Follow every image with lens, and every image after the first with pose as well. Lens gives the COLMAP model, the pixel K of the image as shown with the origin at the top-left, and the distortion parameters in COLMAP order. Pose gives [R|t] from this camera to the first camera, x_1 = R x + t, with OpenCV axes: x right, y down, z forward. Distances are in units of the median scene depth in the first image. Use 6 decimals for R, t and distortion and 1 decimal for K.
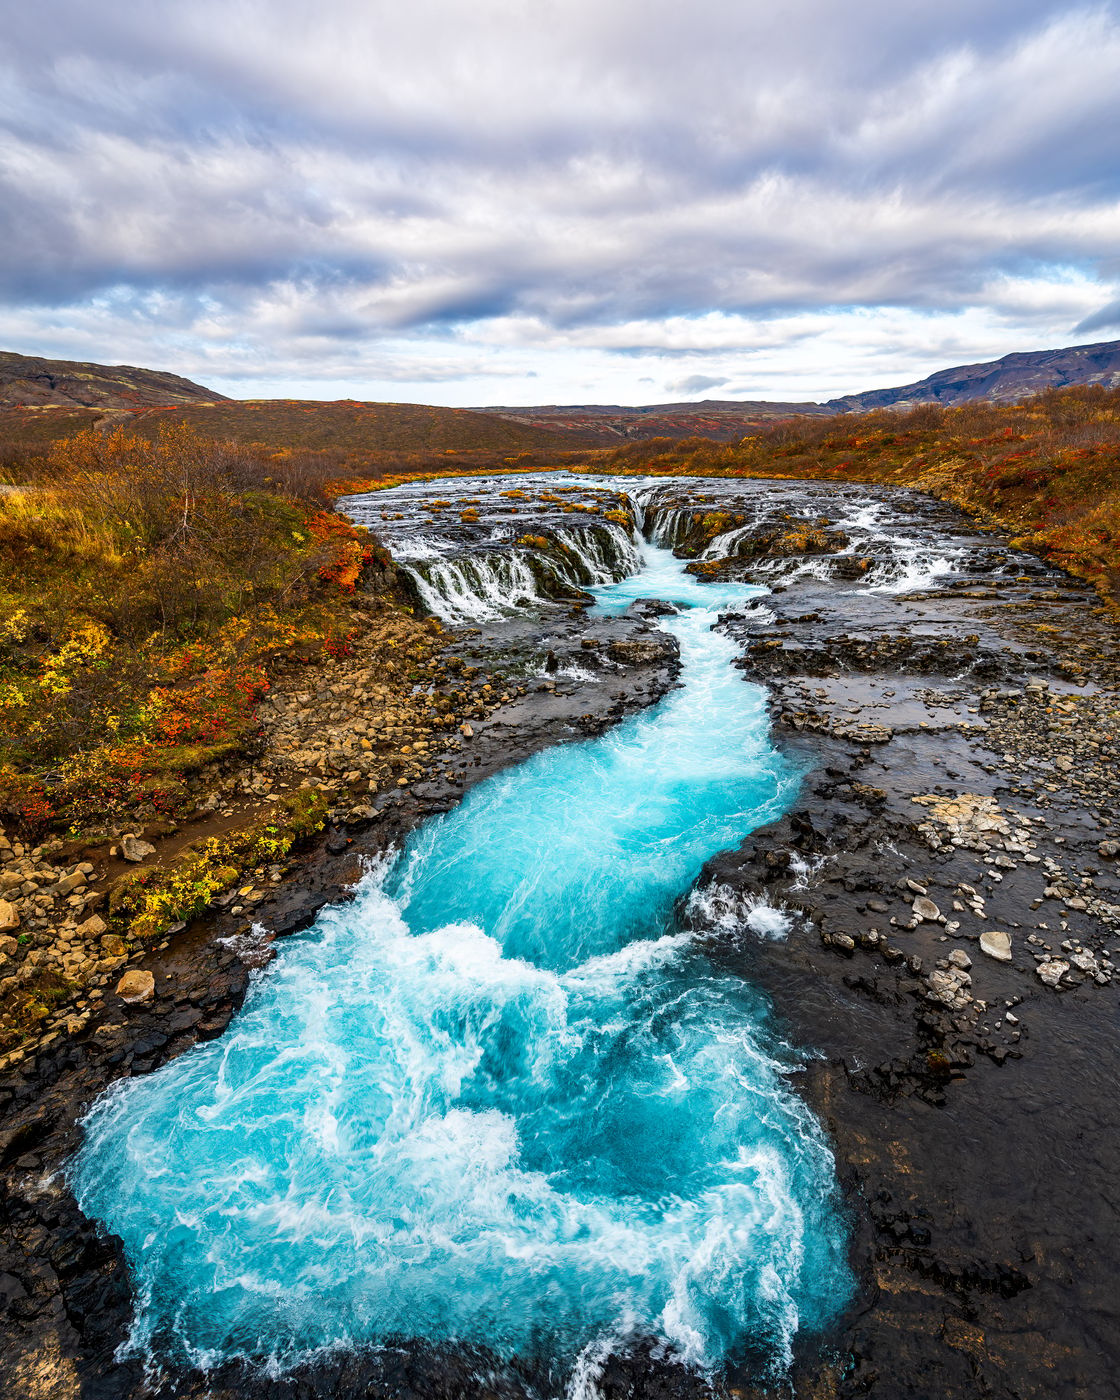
lens RADIAL K [[674.7, 0, 555.2], [0, 674.7, 701.7], [0, 0, 1]] dist [0.000016, -0.000429]
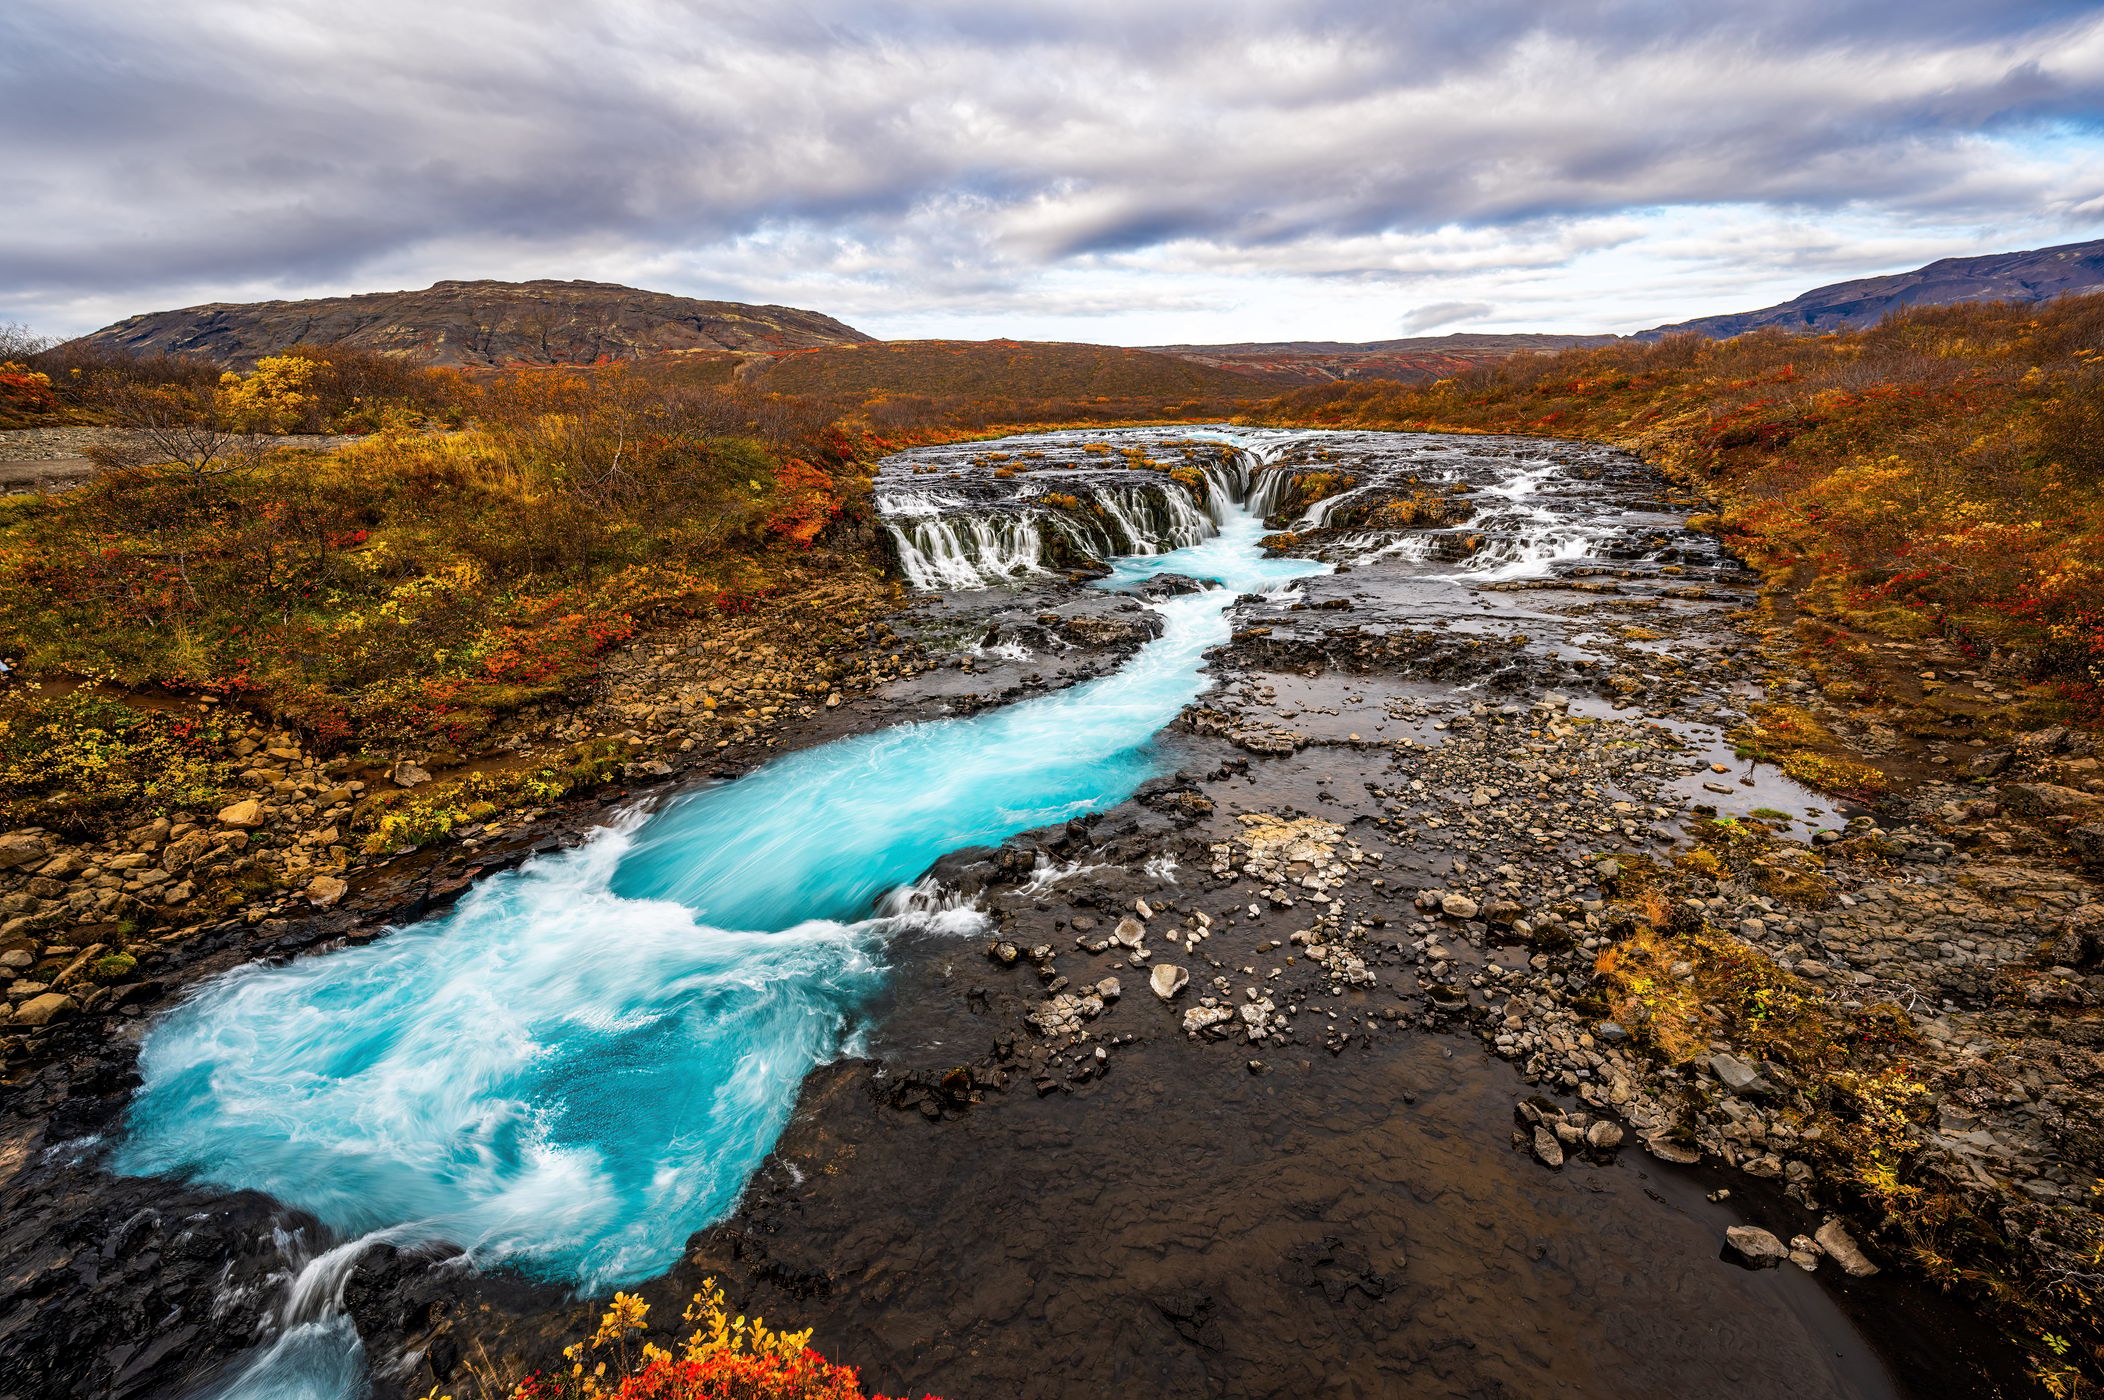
lens RADIAL K [[820.9, 0, 1045.1], [0, 820.9, 699.5], [0, 0, 1]] dist [-0.001280, -0.000017]
pose [[0.974234, 0.079544, -0.211046, 0.206591], [-0.080580, 0.996741, 0.003702, 0.008308], [0.210653, 0.013399, 0.977469, -0.003992]]
